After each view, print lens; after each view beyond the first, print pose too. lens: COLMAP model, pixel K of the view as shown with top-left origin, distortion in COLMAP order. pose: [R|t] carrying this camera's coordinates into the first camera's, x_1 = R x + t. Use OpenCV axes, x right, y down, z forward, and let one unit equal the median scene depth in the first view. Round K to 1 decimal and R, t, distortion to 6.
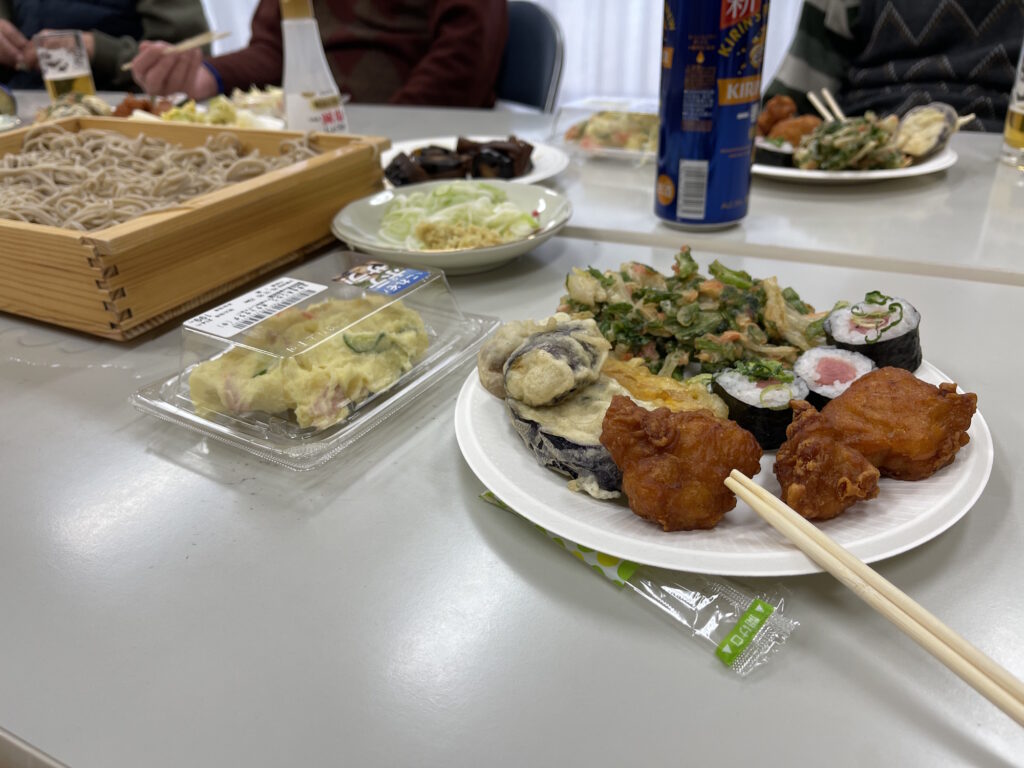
lens RADIAL K [[806.7, 0, 512.0], [0, 806.7, 384.0], [0, 0, 1]] dist [0.044580, -0.000589]
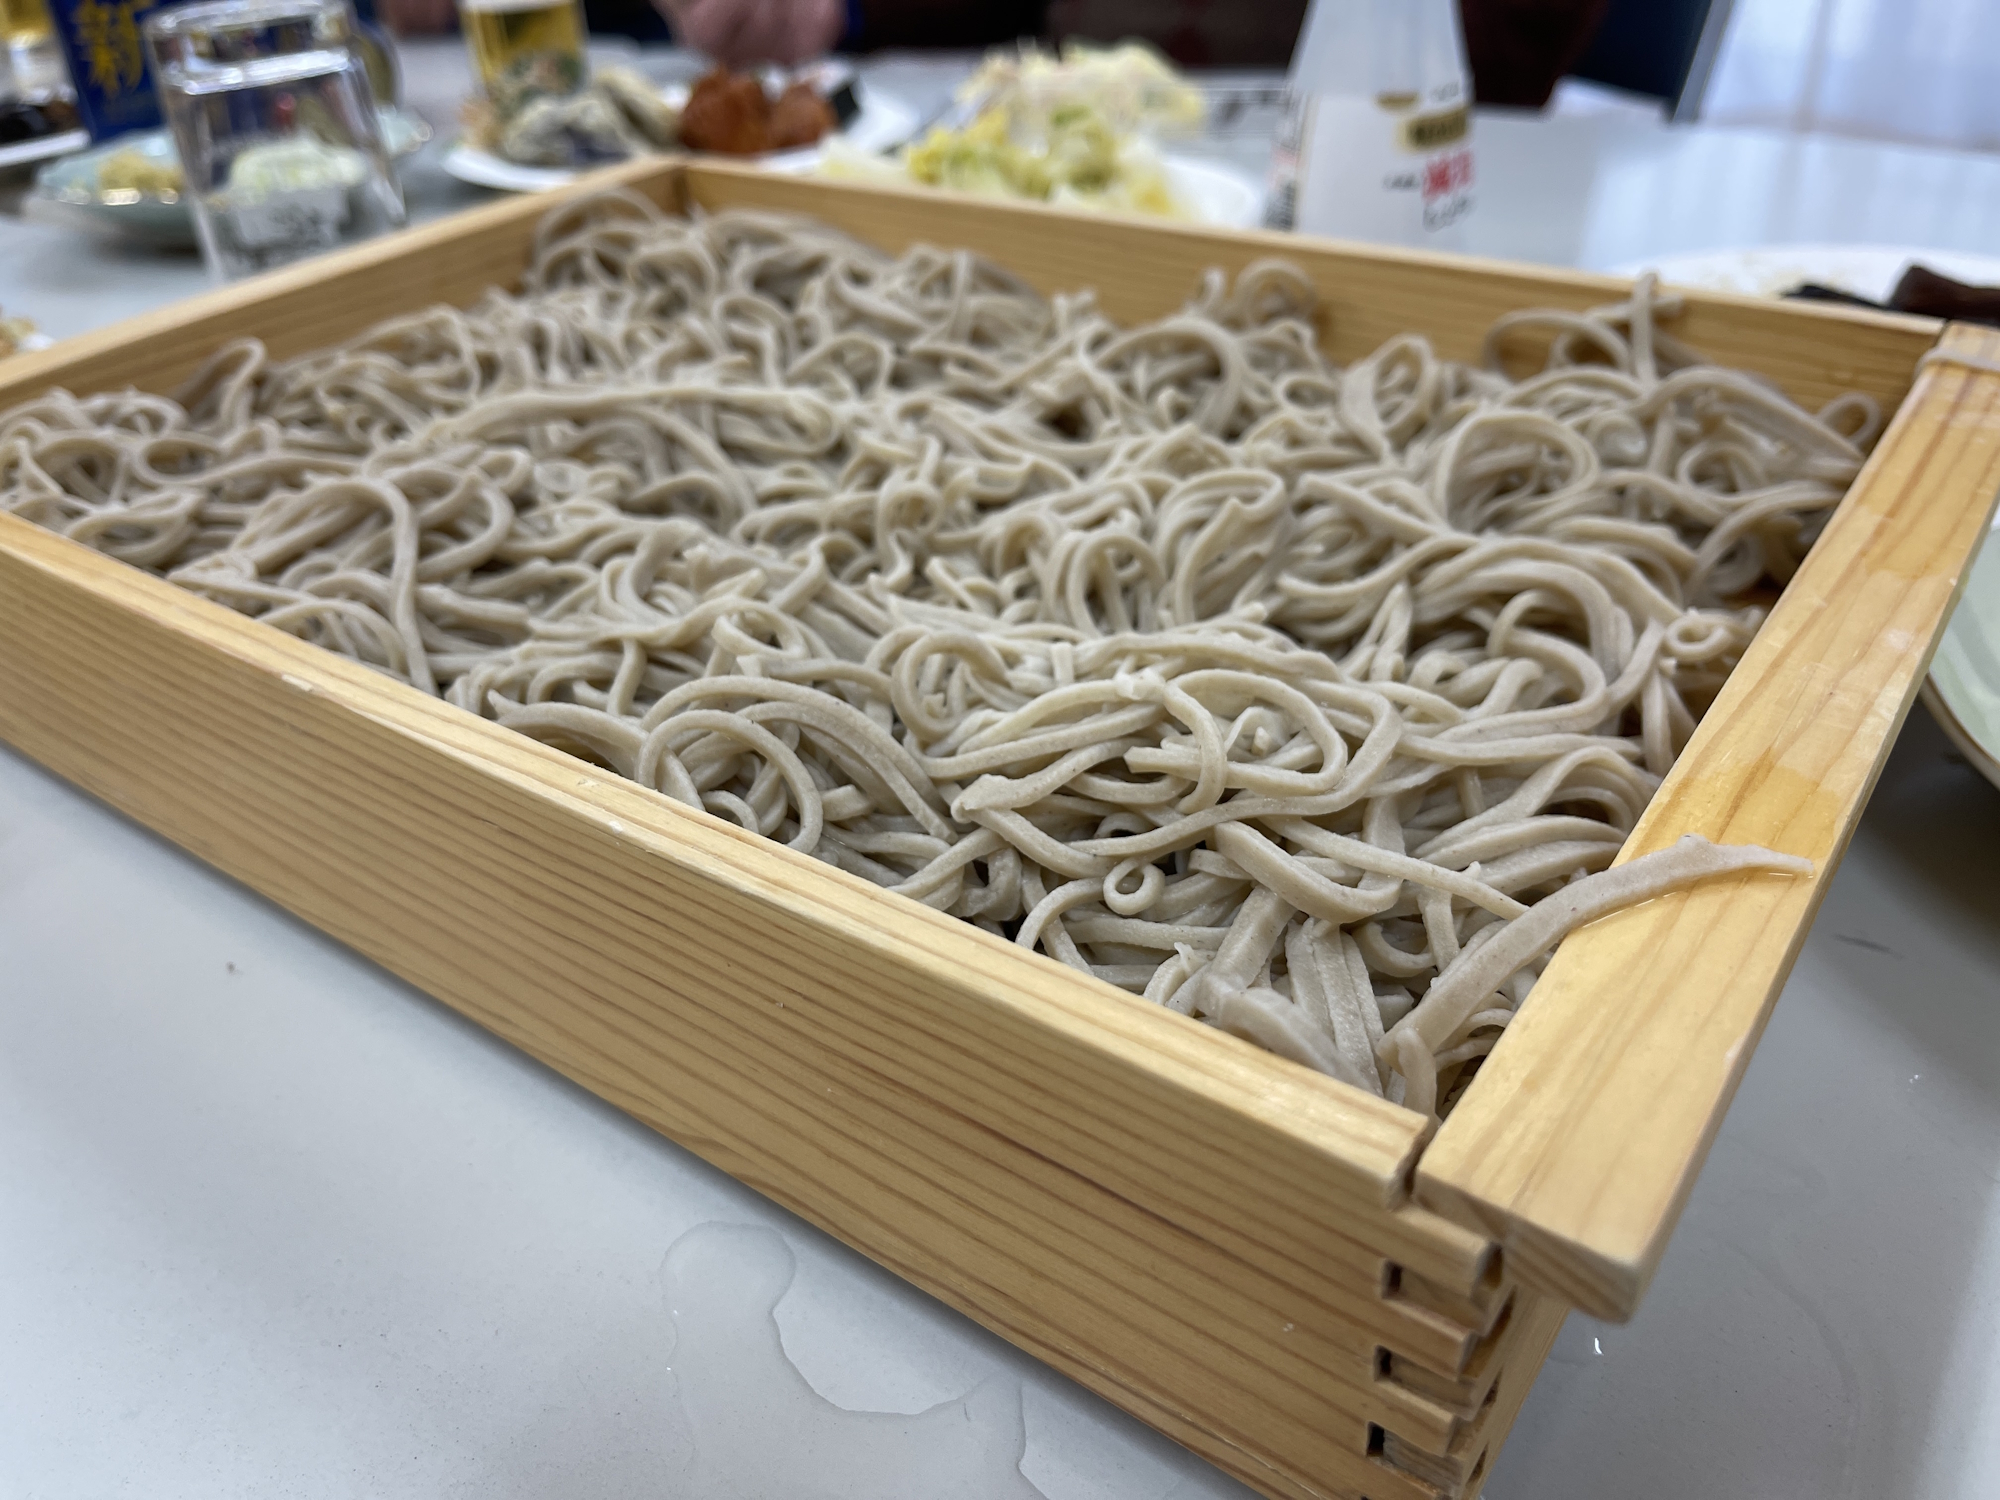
lens RADIAL K [[1575.6, 0, 1000.0], [0, 1575.6, 750.0], [0, 0, 1]] dist [0.044580, -0.000589]
pose [[0.992080, 0.075026, -0.100741, -0.351896], [-0.066692, 0.994257, 0.083700, -0.171035], [0.106442, -0.076319, 0.991386, 0.419511]]
